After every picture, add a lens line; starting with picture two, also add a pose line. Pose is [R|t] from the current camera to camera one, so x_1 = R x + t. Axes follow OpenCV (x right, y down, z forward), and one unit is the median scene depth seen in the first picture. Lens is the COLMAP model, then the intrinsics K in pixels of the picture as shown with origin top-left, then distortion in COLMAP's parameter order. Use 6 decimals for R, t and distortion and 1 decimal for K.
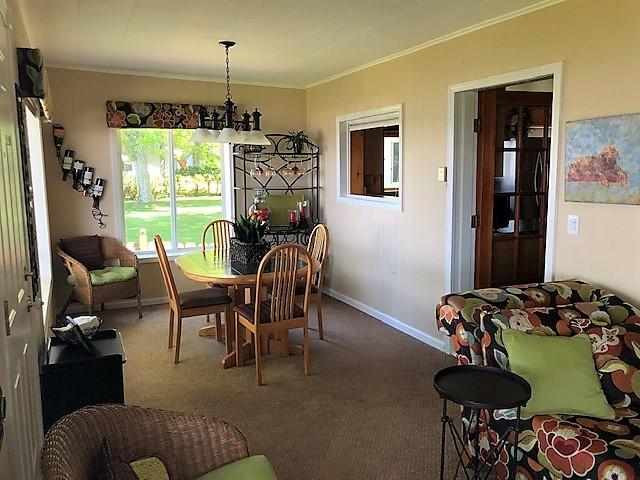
lens RADIAL K [[524.7, 0, 318.5], [0, 524.7, 238.2], [0, 0, 1]] dist [0.028044, -0.015174]
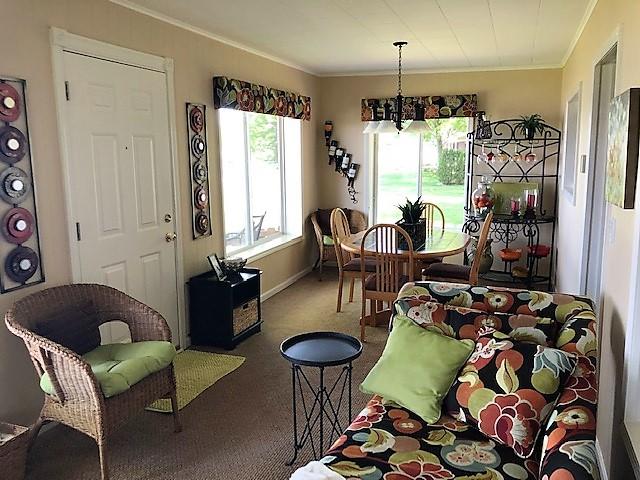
lens RADIAL K [[524.7, 0, 318.5], [0, 524.7, 238.2], [0, 0, 1]] dist [0.028044, -0.015174]
pose [[0.682027, 0.115760, -0.722107, 0.448148], [-0.099881, 0.992885, 0.064831, -0.009087], [0.724474, 0.027908, 0.688737, 0.091280]]
